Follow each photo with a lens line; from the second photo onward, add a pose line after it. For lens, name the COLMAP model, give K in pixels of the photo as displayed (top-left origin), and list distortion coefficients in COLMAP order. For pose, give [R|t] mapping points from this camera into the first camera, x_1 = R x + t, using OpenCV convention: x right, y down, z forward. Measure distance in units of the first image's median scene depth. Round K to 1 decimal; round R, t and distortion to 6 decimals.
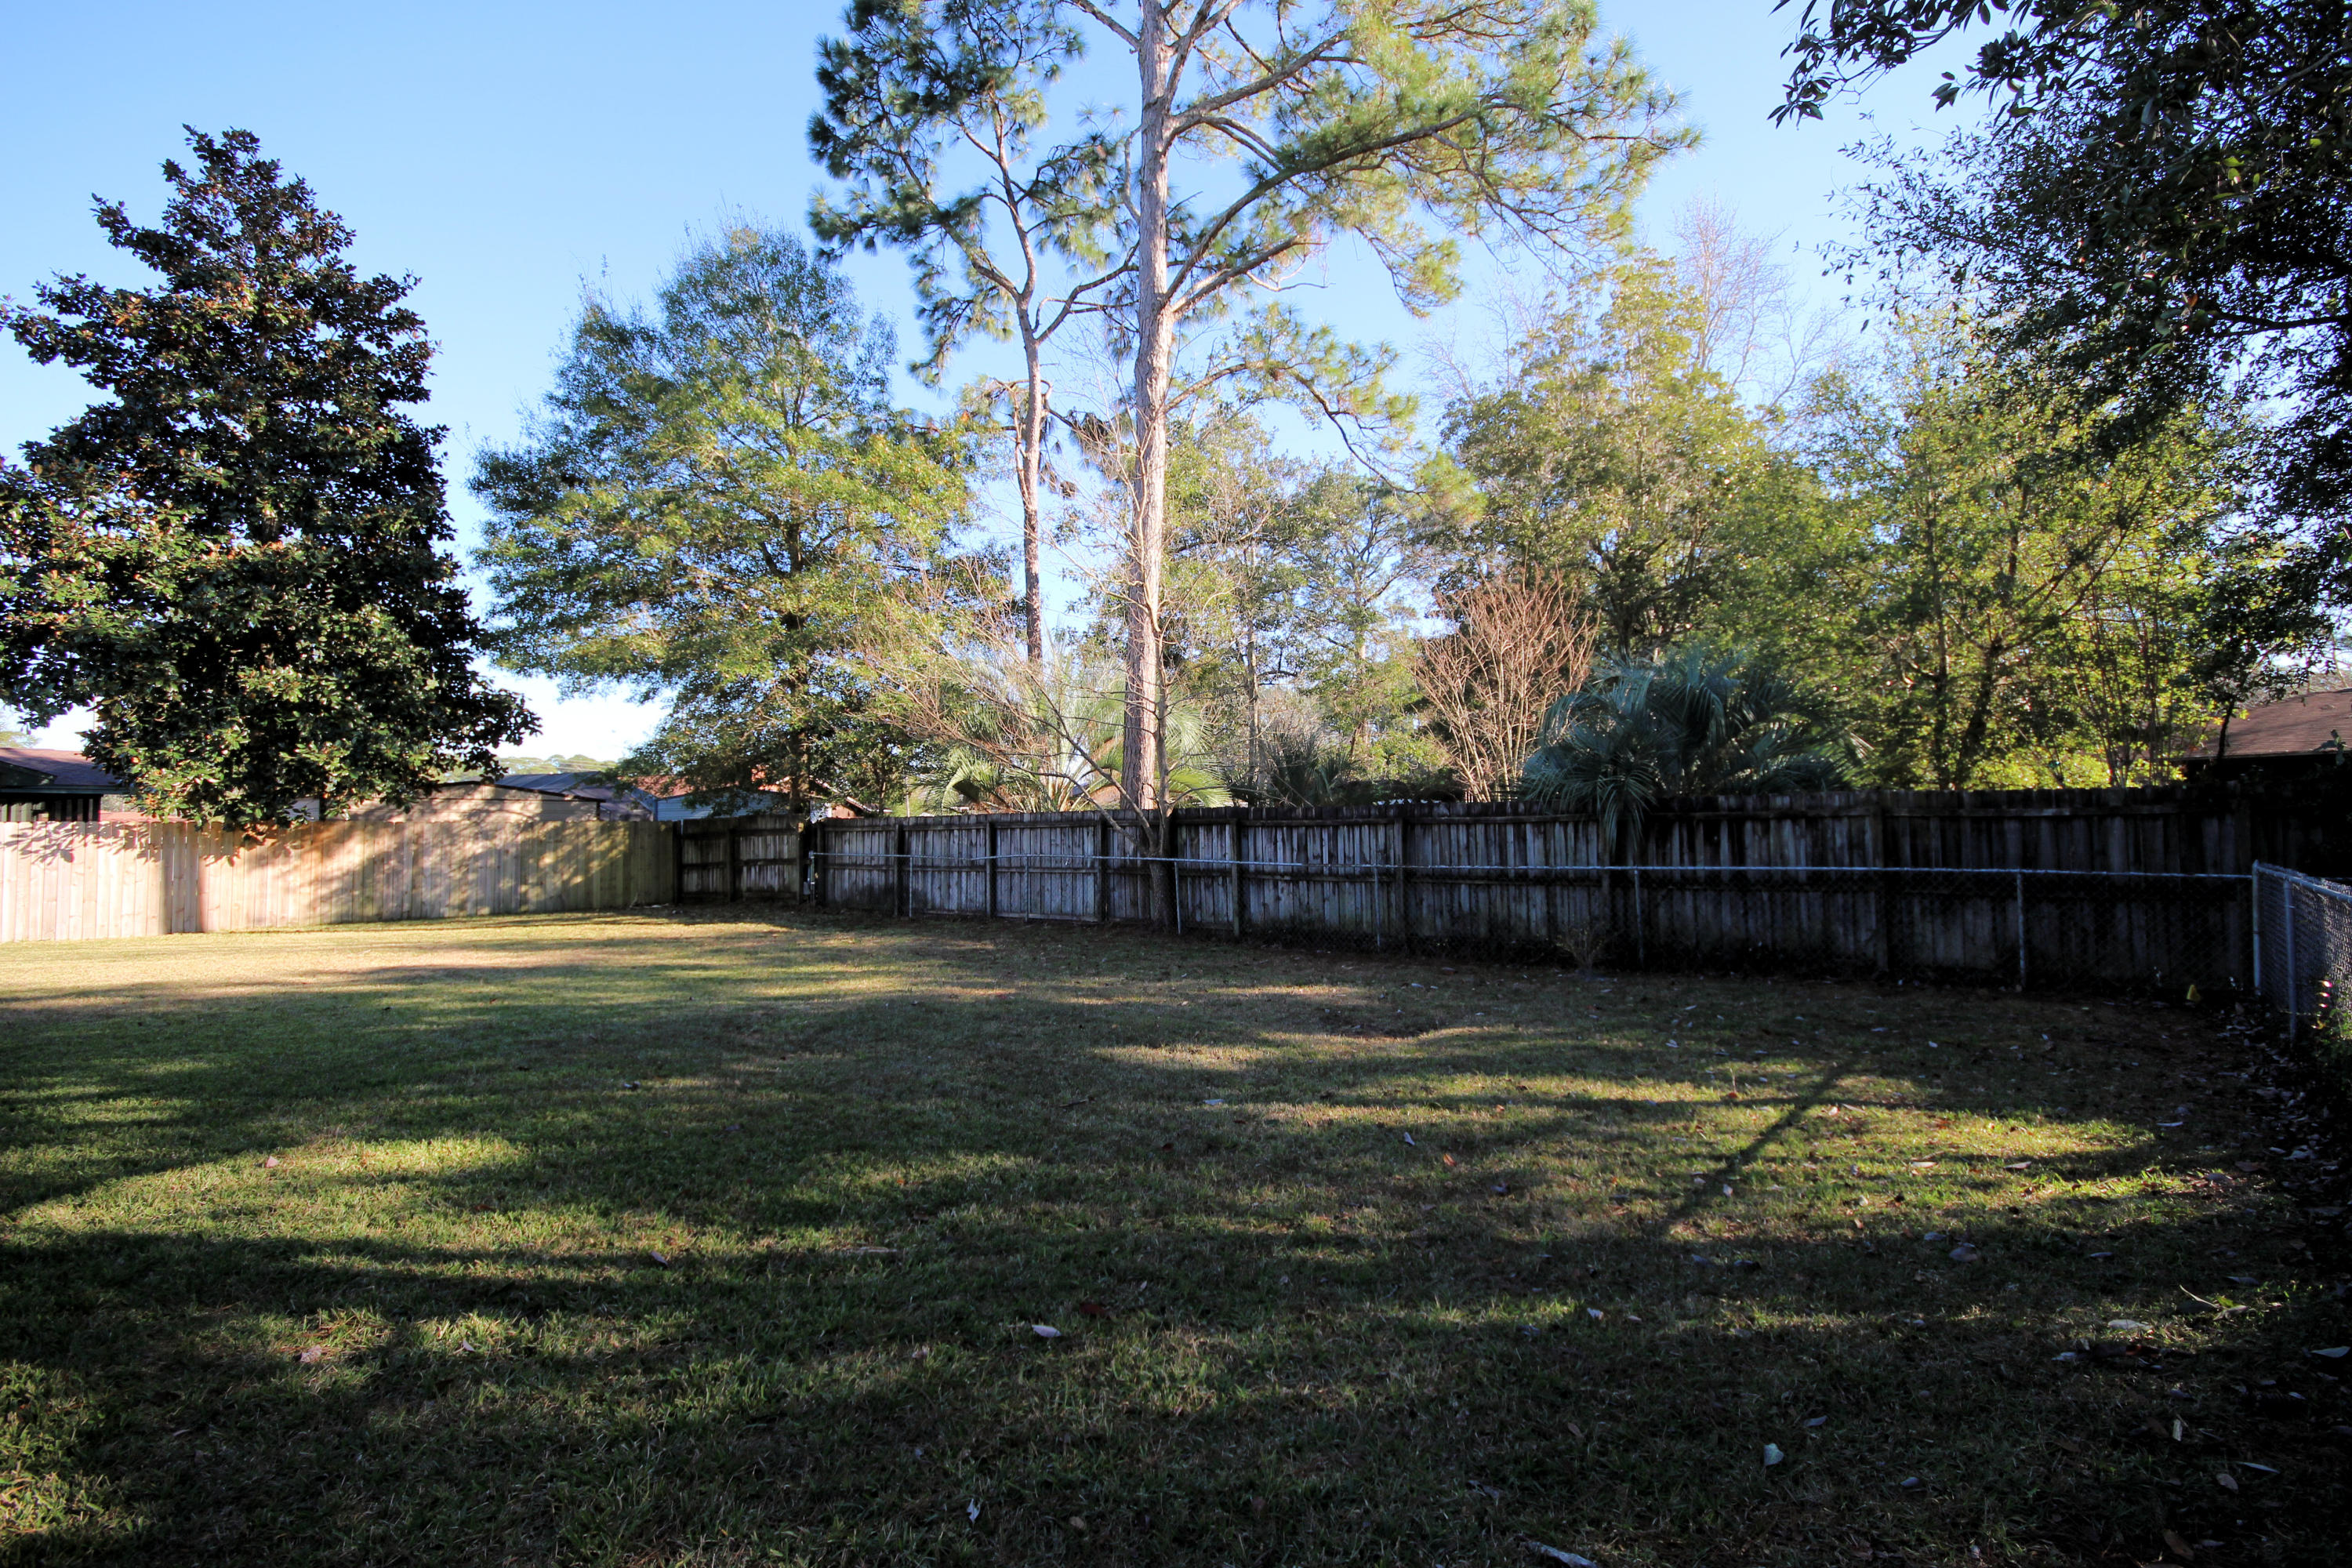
lens RADIAL K [[1085.6, 0, 1171.9], [0, 1085.6, 779.0], [0, 0, 1]] dist [-0.000359, -0.001934]
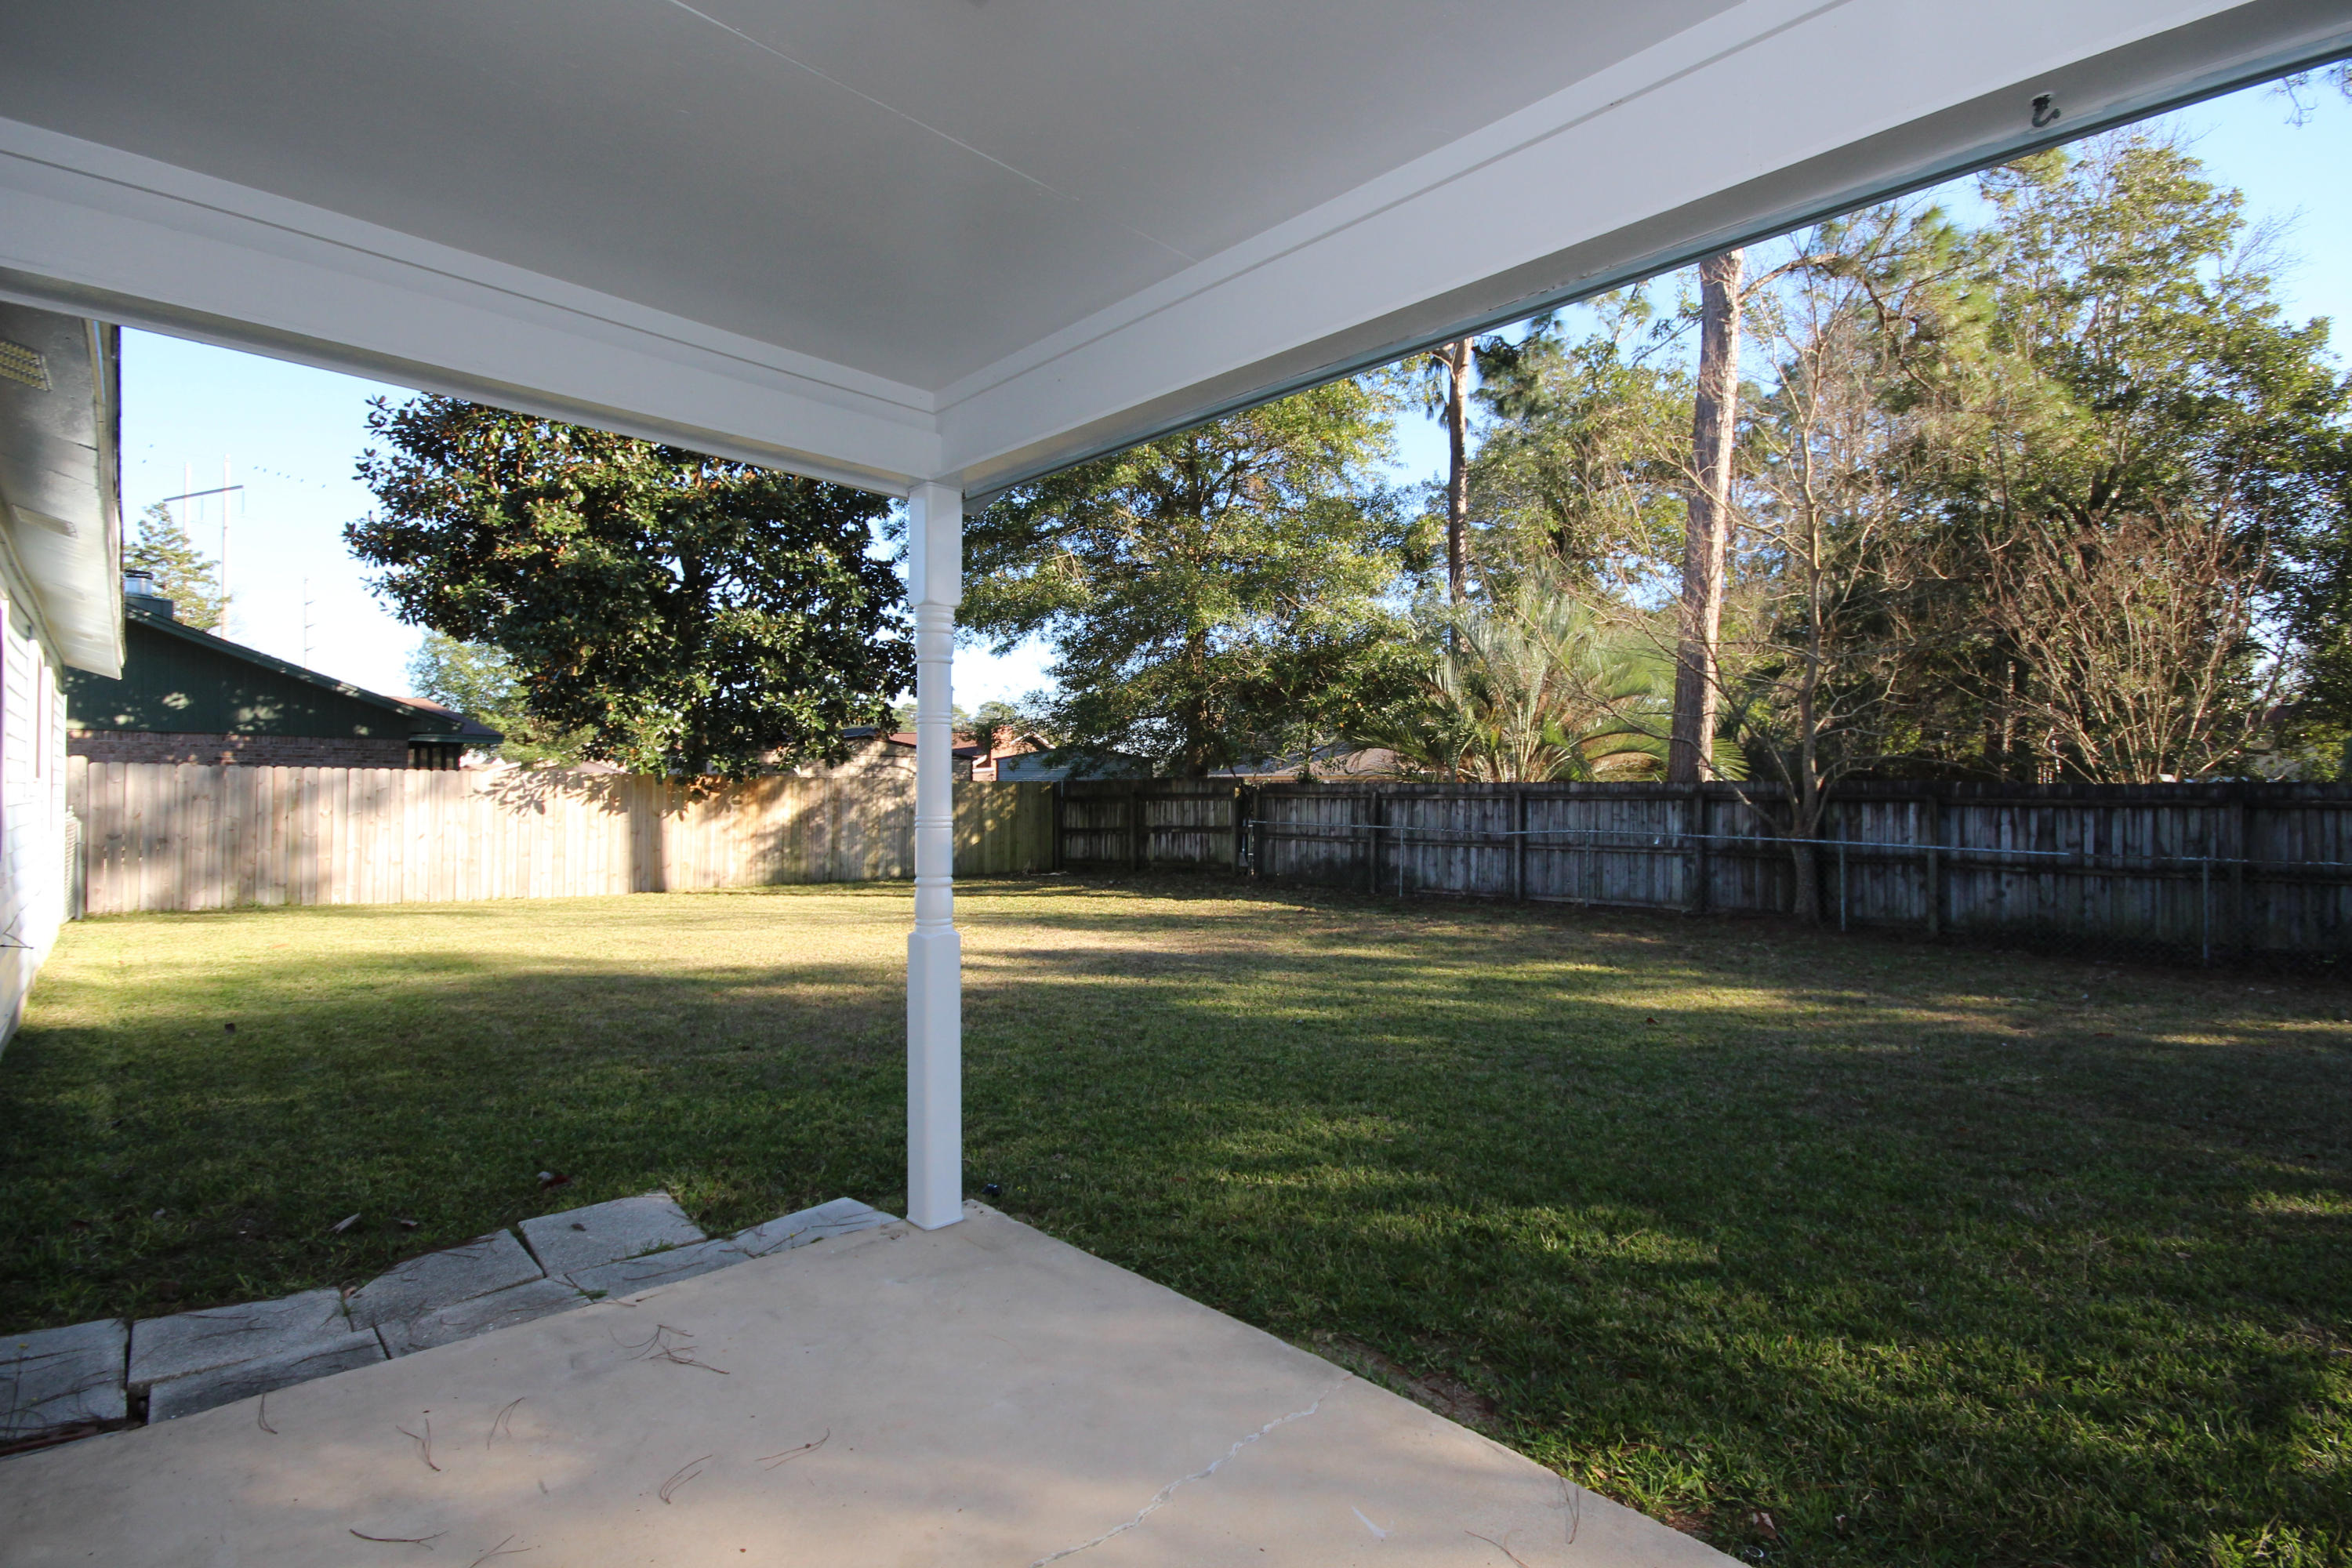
lens RADIAL K [[1085.6, 0, 1181.6], [0, 1085.6, 789.5], [0, 0, 1]] dist [-0.000359, -0.001934]
pose [[0.995622, 0.021278, -0.091012, -0.361204], [-0.017643, 0.999022, 0.040551, 0.007365], [0.091786, -0.038768, 0.995024, 0.107150]]
